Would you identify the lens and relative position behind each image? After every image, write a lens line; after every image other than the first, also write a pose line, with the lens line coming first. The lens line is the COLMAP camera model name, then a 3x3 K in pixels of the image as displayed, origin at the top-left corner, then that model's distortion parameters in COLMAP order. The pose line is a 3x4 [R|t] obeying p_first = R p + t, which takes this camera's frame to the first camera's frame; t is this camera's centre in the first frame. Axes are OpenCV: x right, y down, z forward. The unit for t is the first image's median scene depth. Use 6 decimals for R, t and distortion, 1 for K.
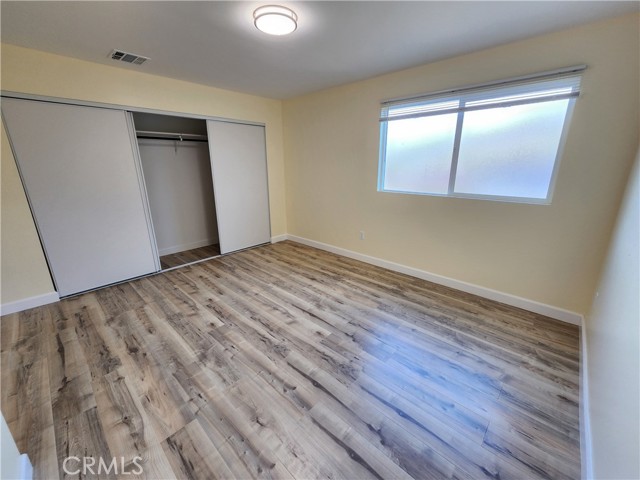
lens RADIAL K [[263.2, 0, 322.1], [0, 263.2, 237.5], [0, 0, 1]] dist [0.000813, -0.000190]
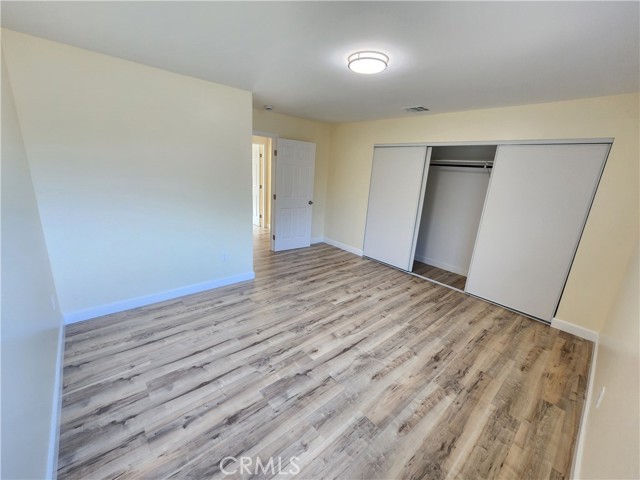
lens RADIAL K [[263.2, 0, 322.1], [0, 263.2, 237.5], [0, 0, 1]] dist [0.000813, -0.000190]
pose [[-0.093637, 0.253374, -0.962826, 0.728896], [-0.335181, 0.902601, 0.270122, -0.275102], [0.937489, 0.348014, 0.000409, 0.732033]]
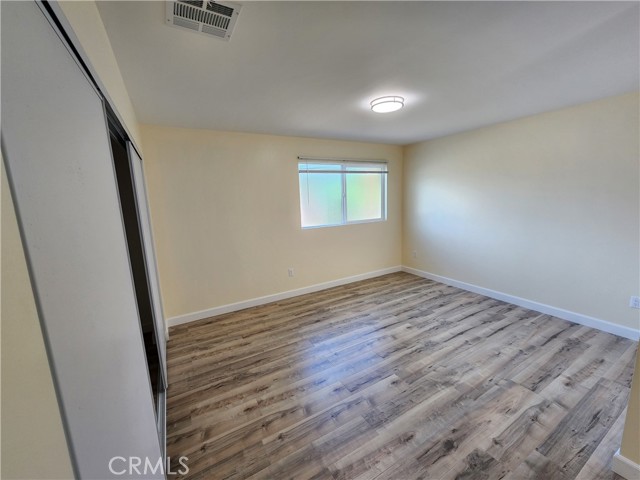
lens RADIAL K [[263.2, 0, 322.1], [0, 263.2, 237.5], [0, 0, 1]] dist [0.000813, -0.000190]
pose [[0.290699, -0.157734, 0.943723, -1.125356], [0.299437, 0.951772, 0.066842, -0.250203], [-0.908753, 0.263155, 0.323911, 0.710733]]
